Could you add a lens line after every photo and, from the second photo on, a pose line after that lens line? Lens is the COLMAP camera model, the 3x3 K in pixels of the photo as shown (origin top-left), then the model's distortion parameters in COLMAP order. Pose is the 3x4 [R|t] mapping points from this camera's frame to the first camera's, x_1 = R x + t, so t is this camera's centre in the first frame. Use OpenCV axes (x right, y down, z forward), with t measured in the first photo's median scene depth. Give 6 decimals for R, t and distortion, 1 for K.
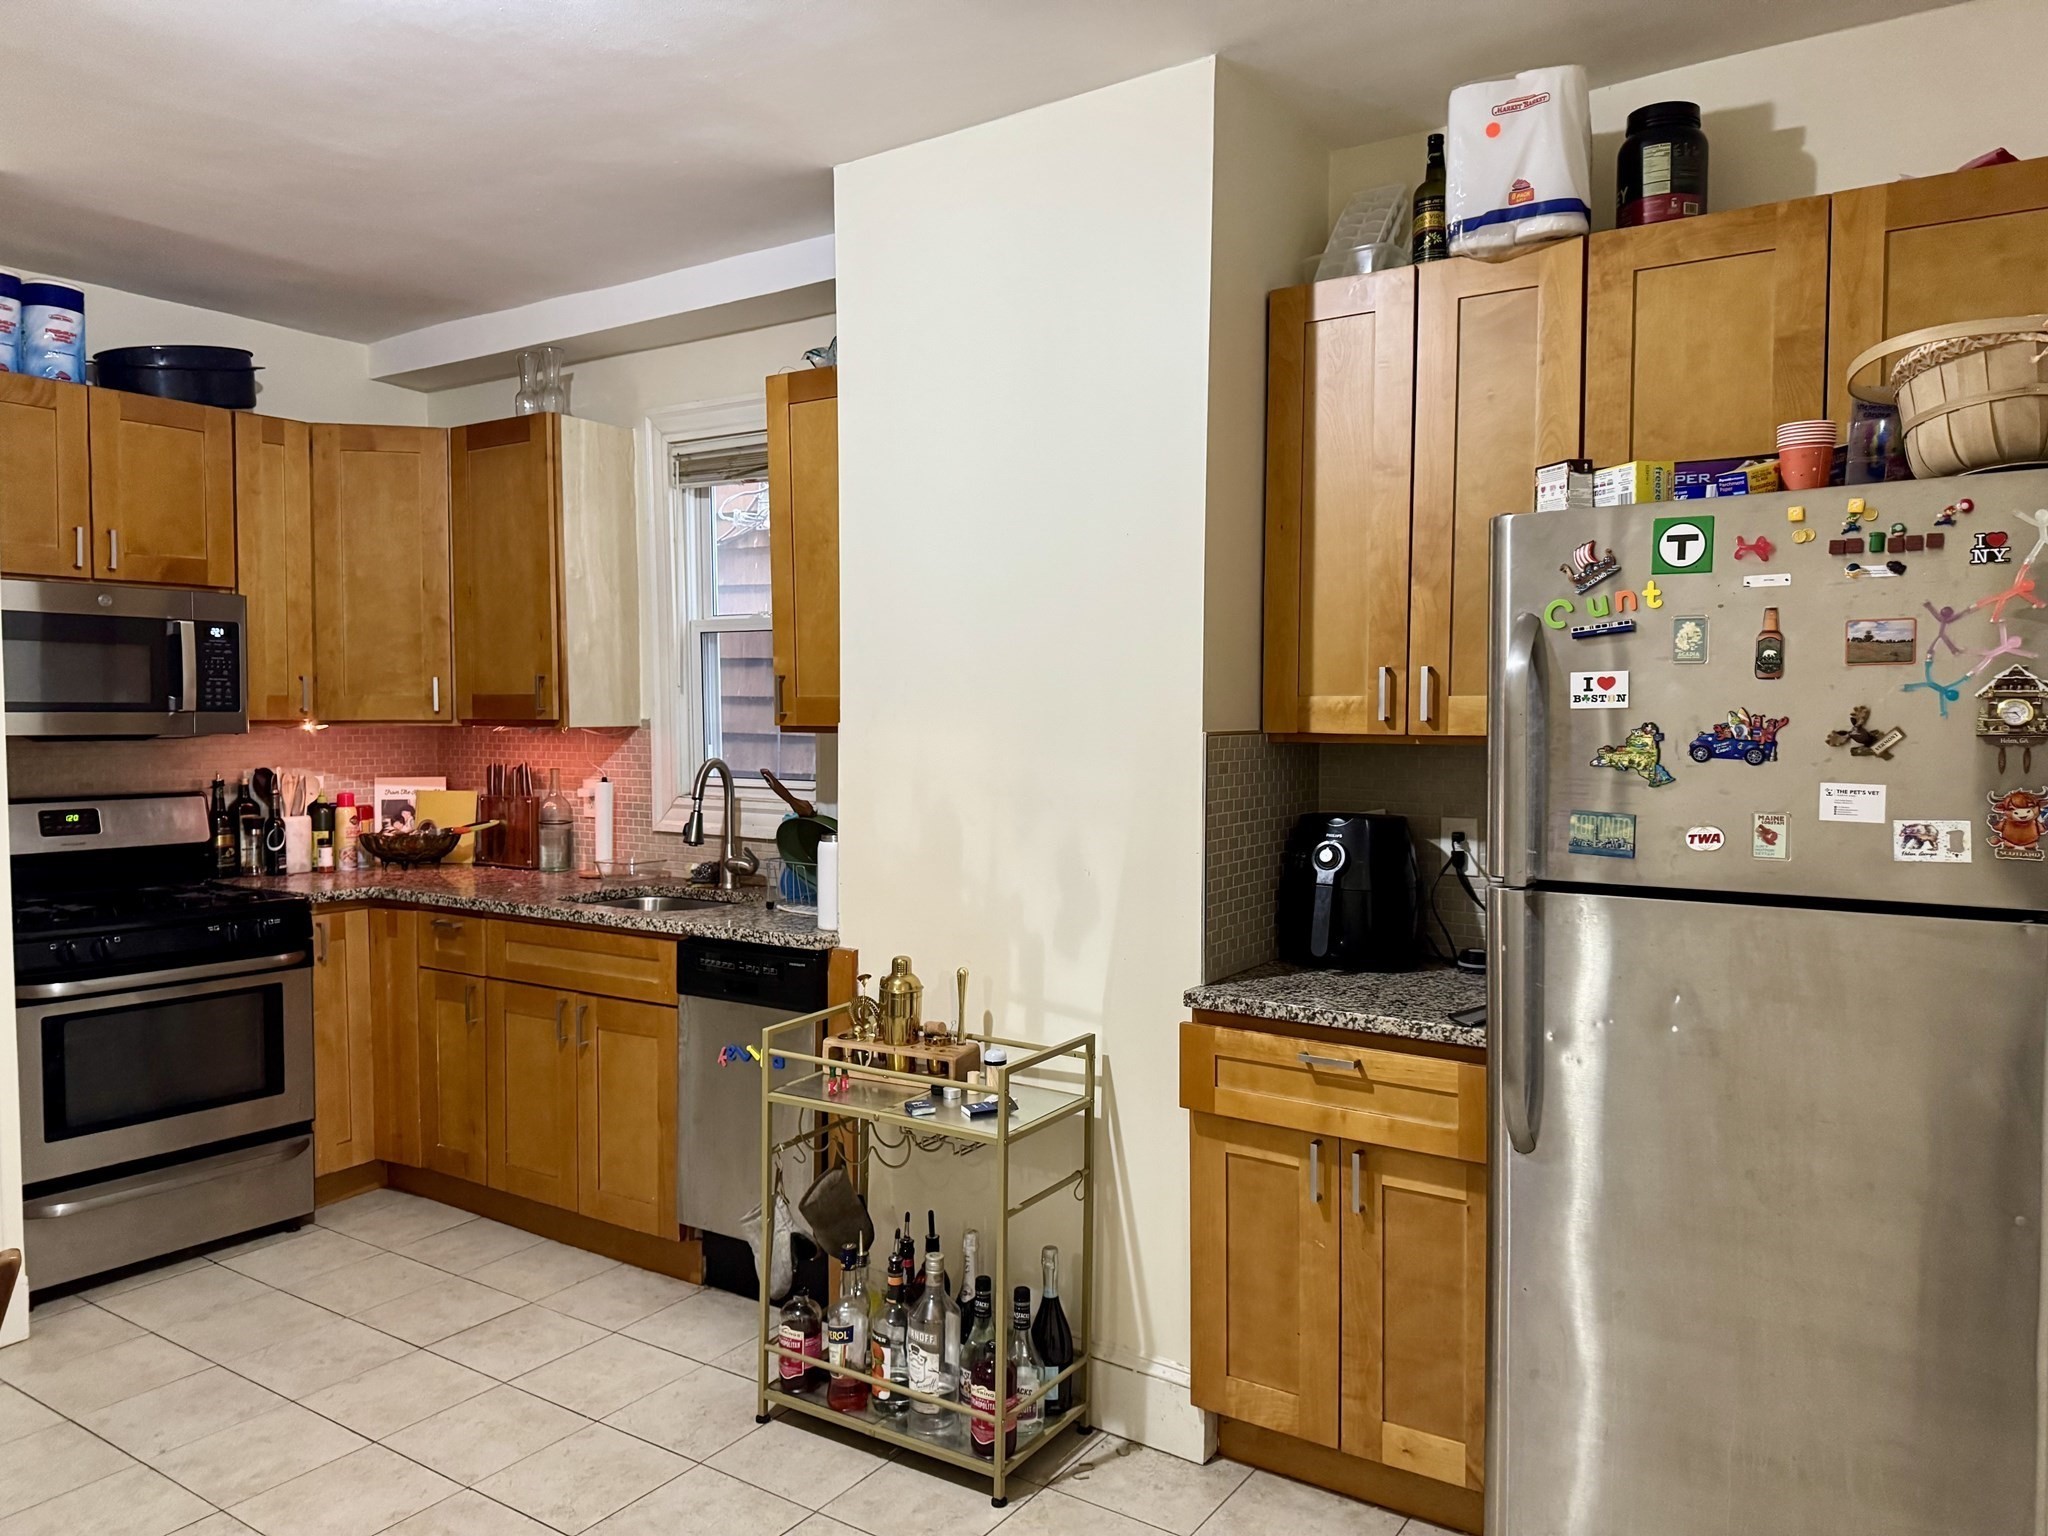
lens RADIAL K [[1404.1, 0, 1001.7], [0, 1404.1, 789.2], [0, 0, 1]] dist [0.003722, 0.000696]
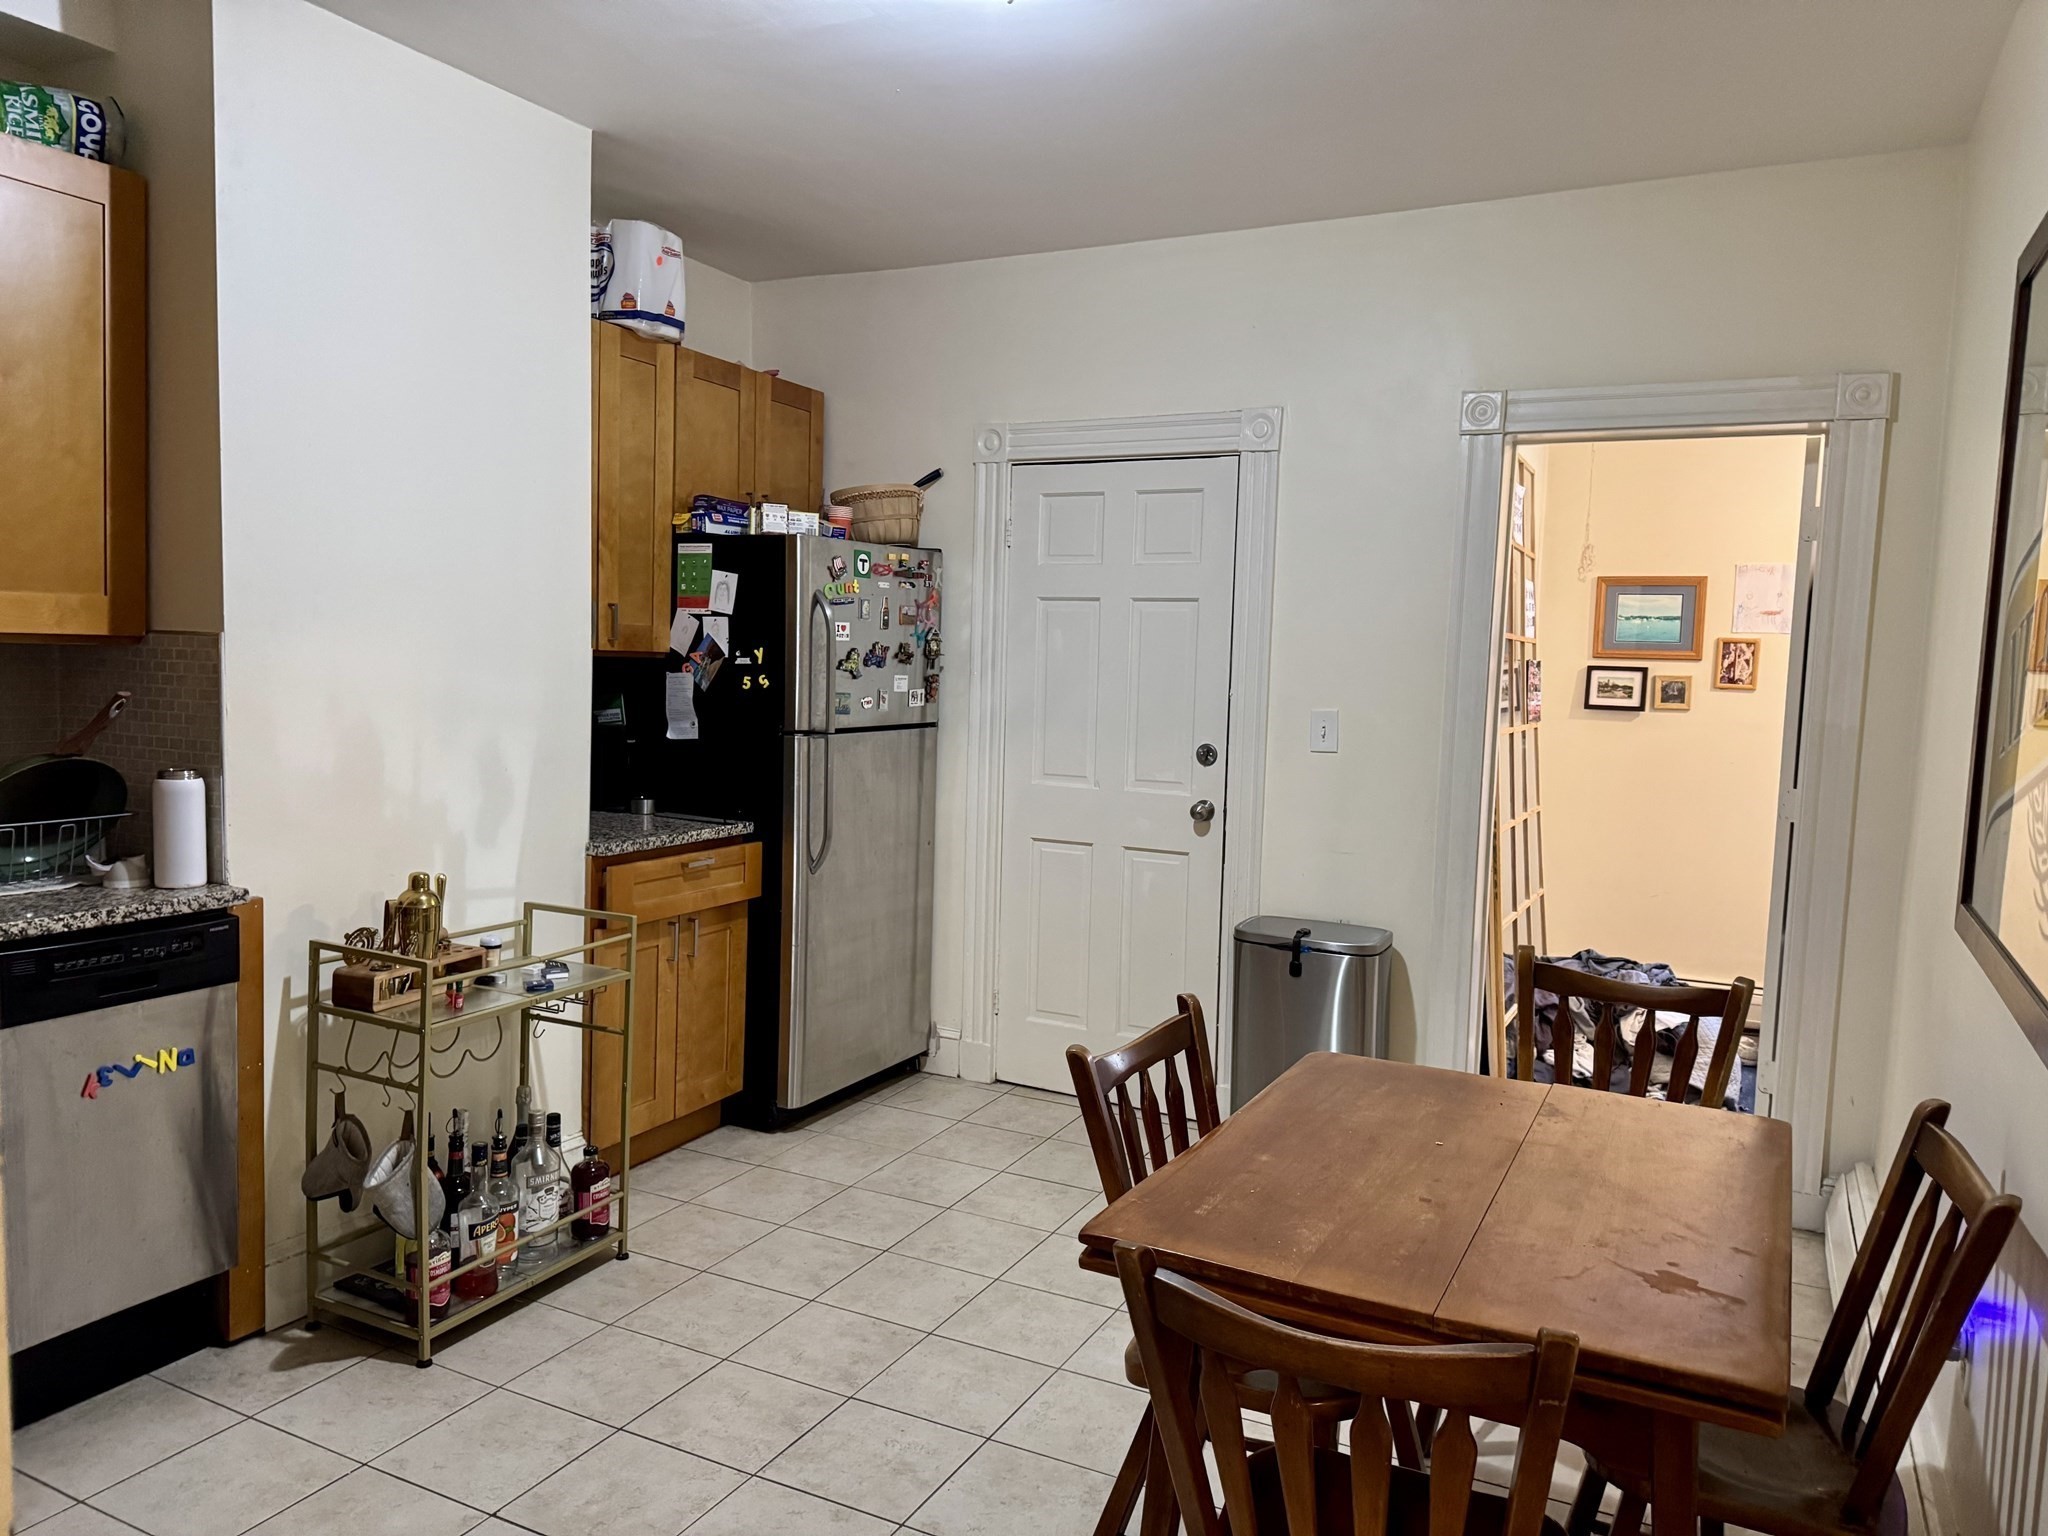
lens RADIAL K [[1454.2, 0, 1019.3], [0, 1454.2, 761.9], [0, 0, 1]] dist [0.051244, -0.064493]
pose [[-0.109999, -0.089344, 0.989908, -1.375047], [0.016839, 0.995641, 0.091733, -0.059388], [-0.993789, 0.026759, -0.108015, 0.805170]]
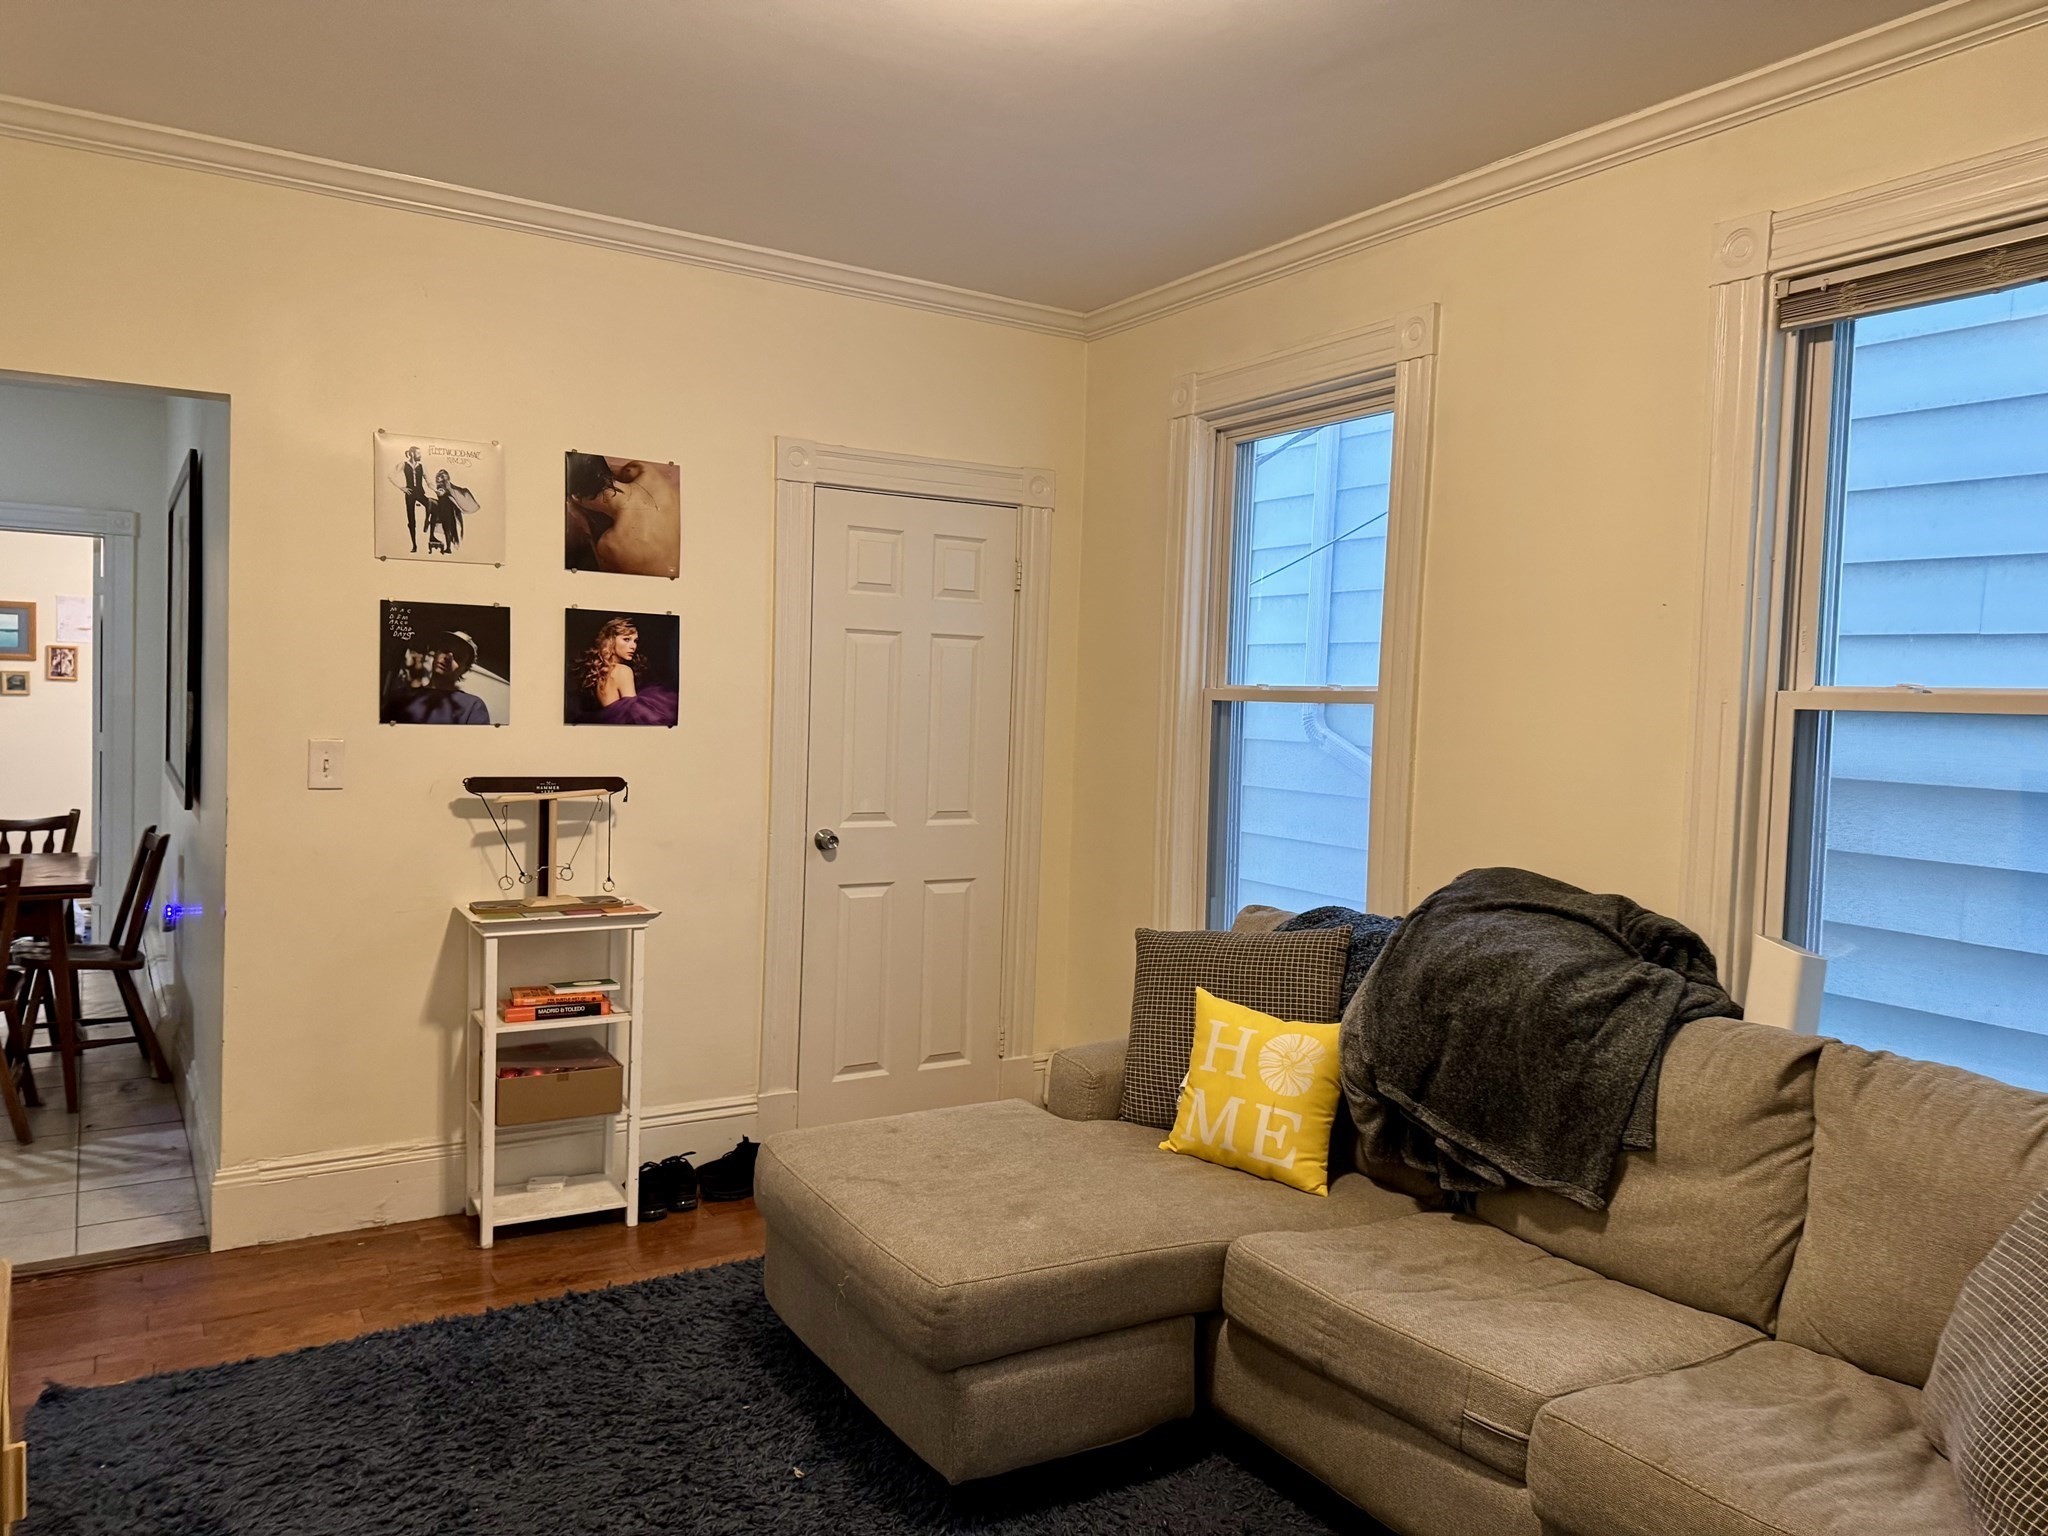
lens RADIAL K [[1454.2, 0, 1019.3], [0, 1454.2, 761.9], [0, 0, 1]] dist [0.051244, -0.064493]
pose [[-0.908511, -0.050834, 0.414756, -2.357911], [-0.015619, 0.996010, 0.087863, -0.081055], [-0.417568, 0.073346, -0.905681, 1.426063]]
